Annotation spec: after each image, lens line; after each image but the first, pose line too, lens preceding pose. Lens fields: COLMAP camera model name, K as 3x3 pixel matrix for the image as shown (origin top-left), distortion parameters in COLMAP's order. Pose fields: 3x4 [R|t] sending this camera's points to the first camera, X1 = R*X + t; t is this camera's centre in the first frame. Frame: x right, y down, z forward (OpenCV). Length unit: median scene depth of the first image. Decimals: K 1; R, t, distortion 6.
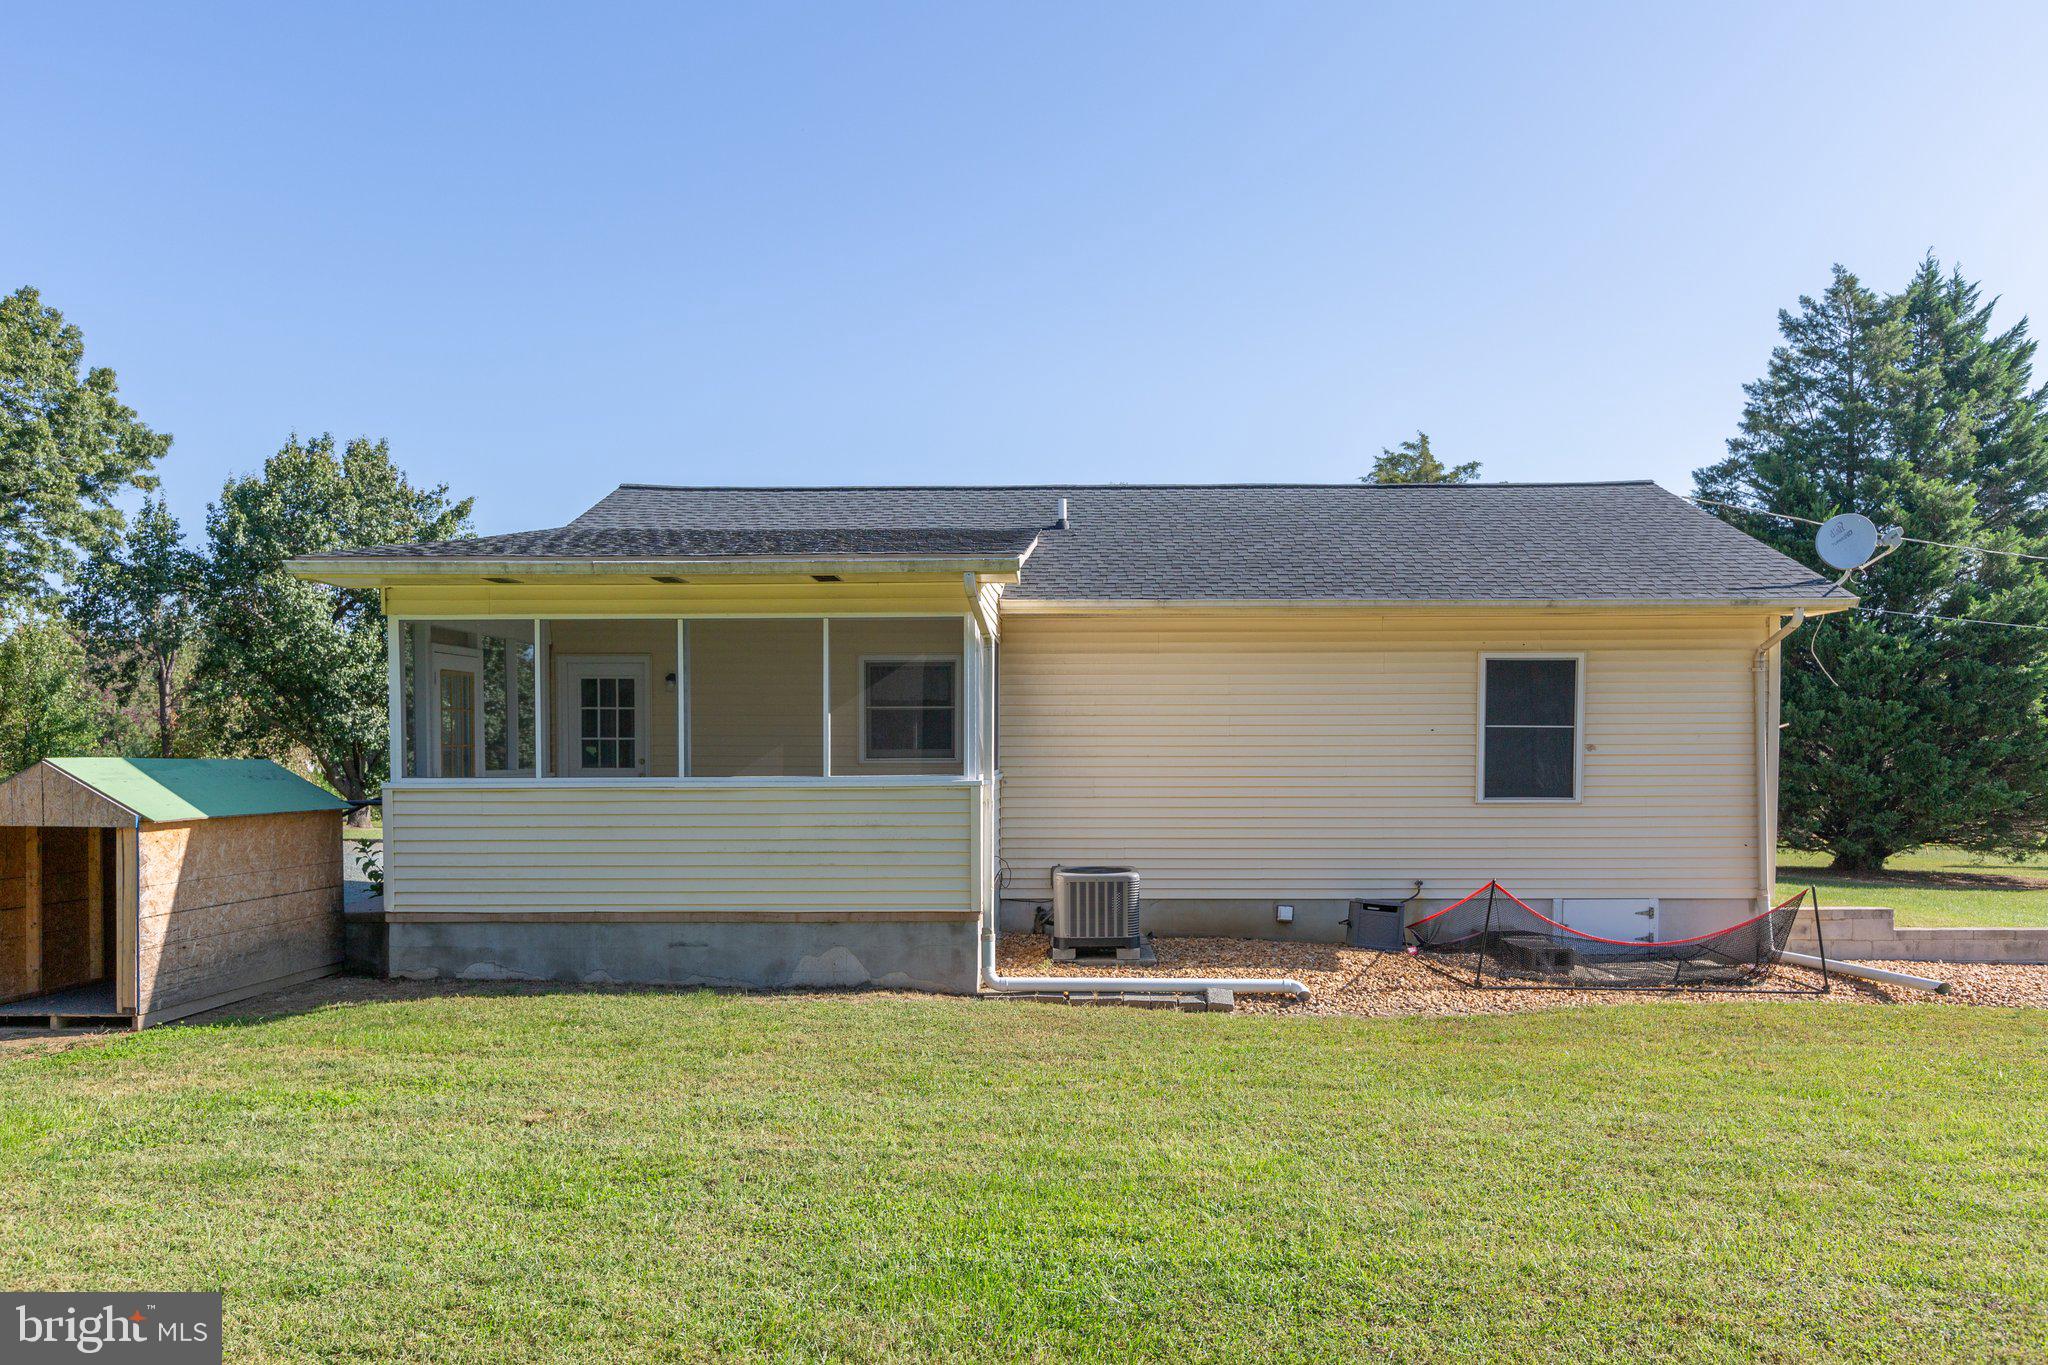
lens RADIAL K [[1419.0, 0, 1022.0], [0, 1419.0, 826.6], [0, 0, 1]] dist [-0.000765, -0.004610]
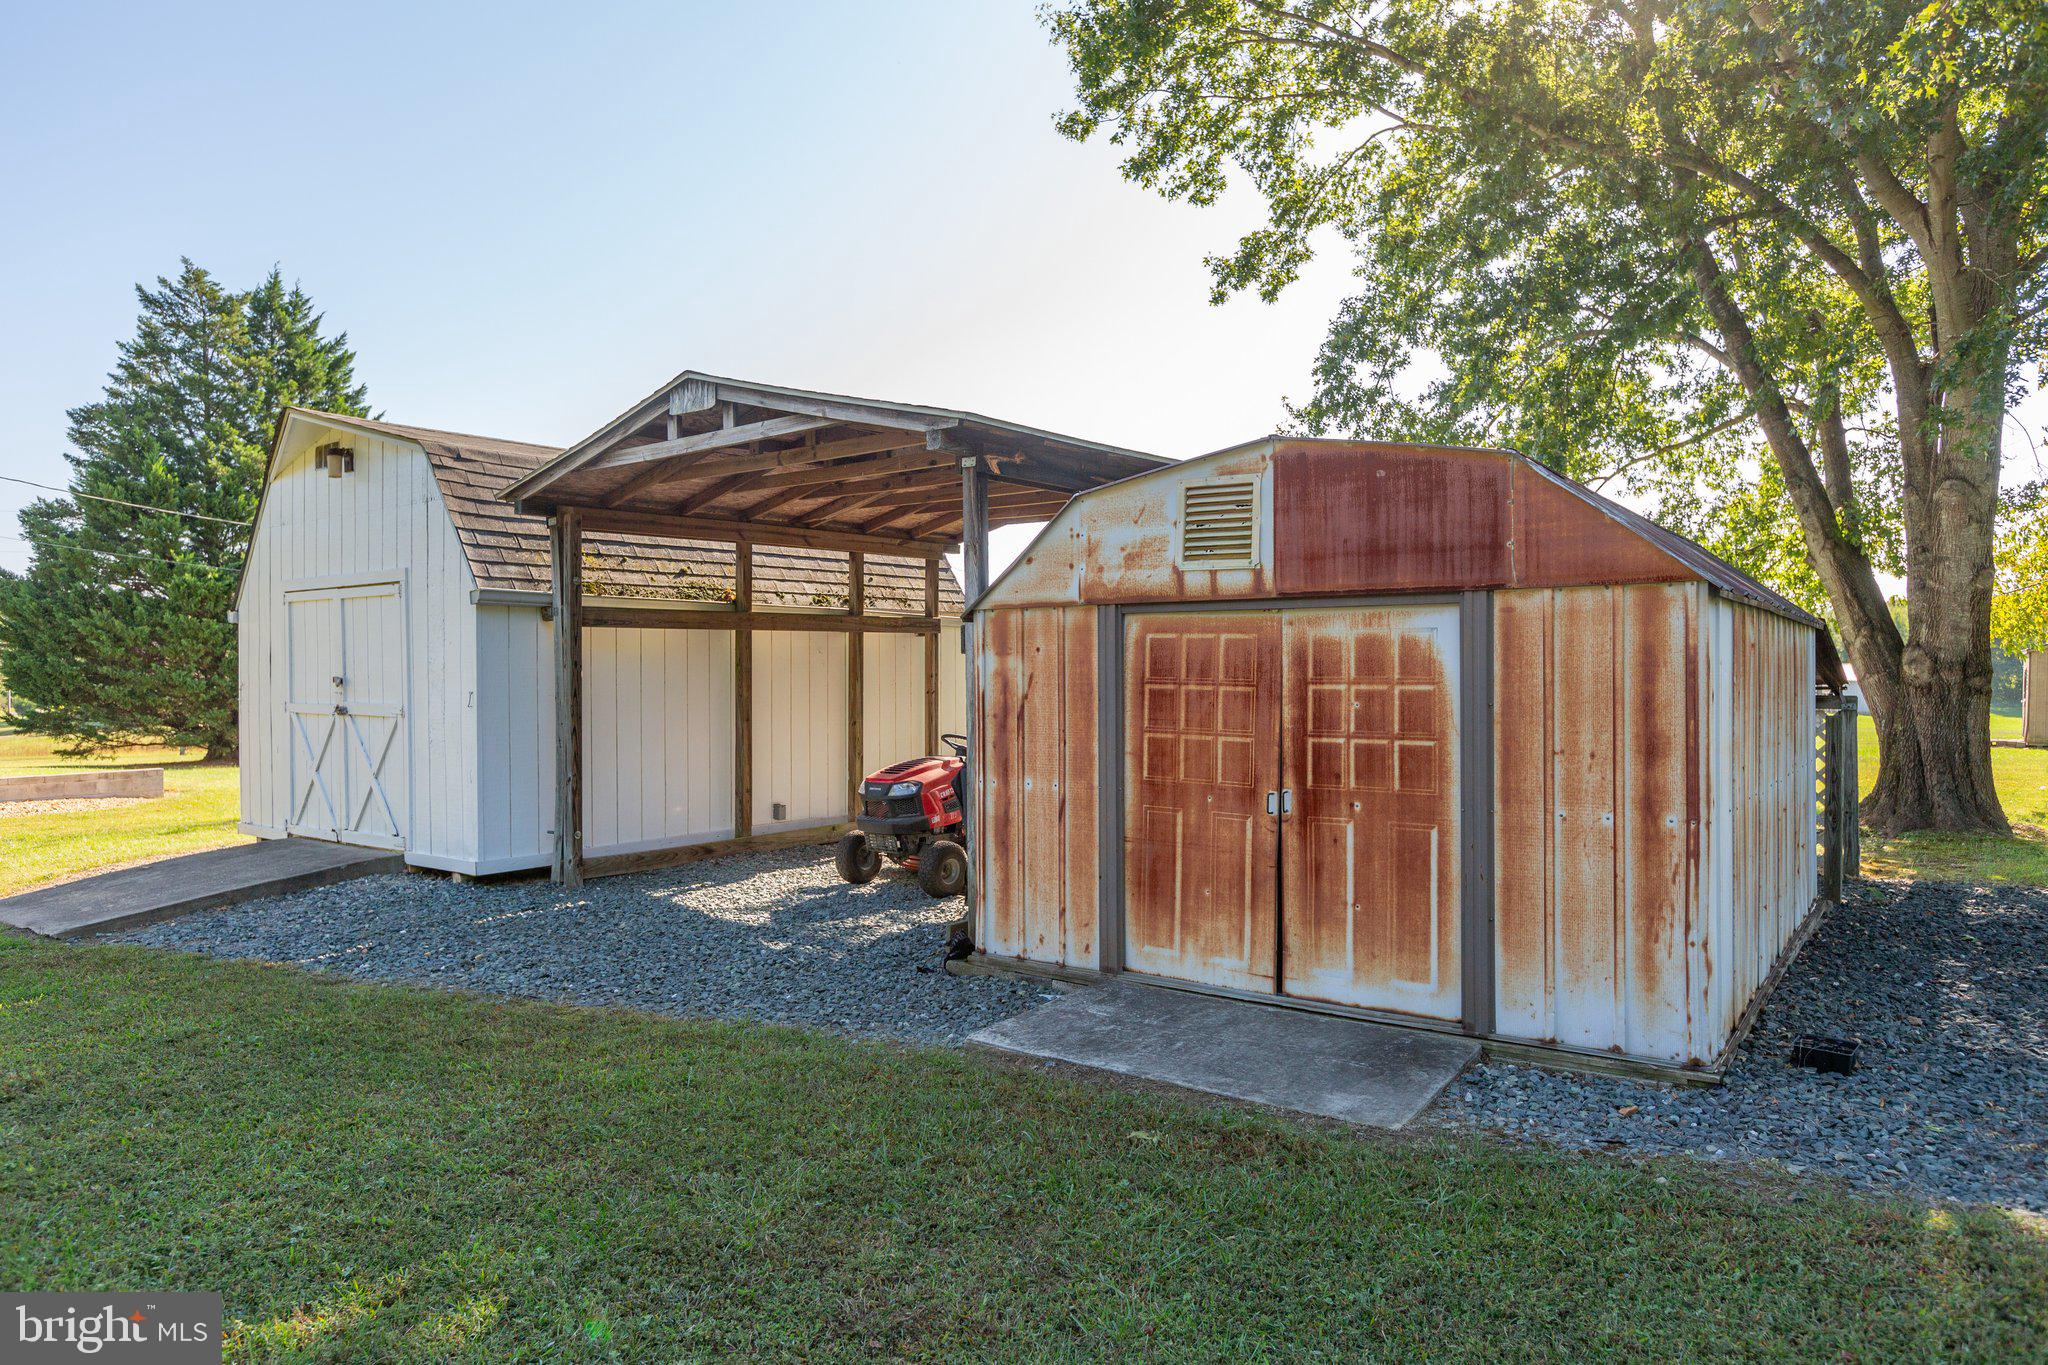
lens RADIAL K [[1329.4, 0, 1017.4], [0, 1329.4, 679.9], [0, 0, 1]] dist [0.010417, 0.000836]
pose [[0.610773, -0.009406, 0.791750, 0.254991], [0.049328, 0.998439, -0.026192, 0.061605], [-0.790268, 0.055053, 0.610283, -0.554253]]
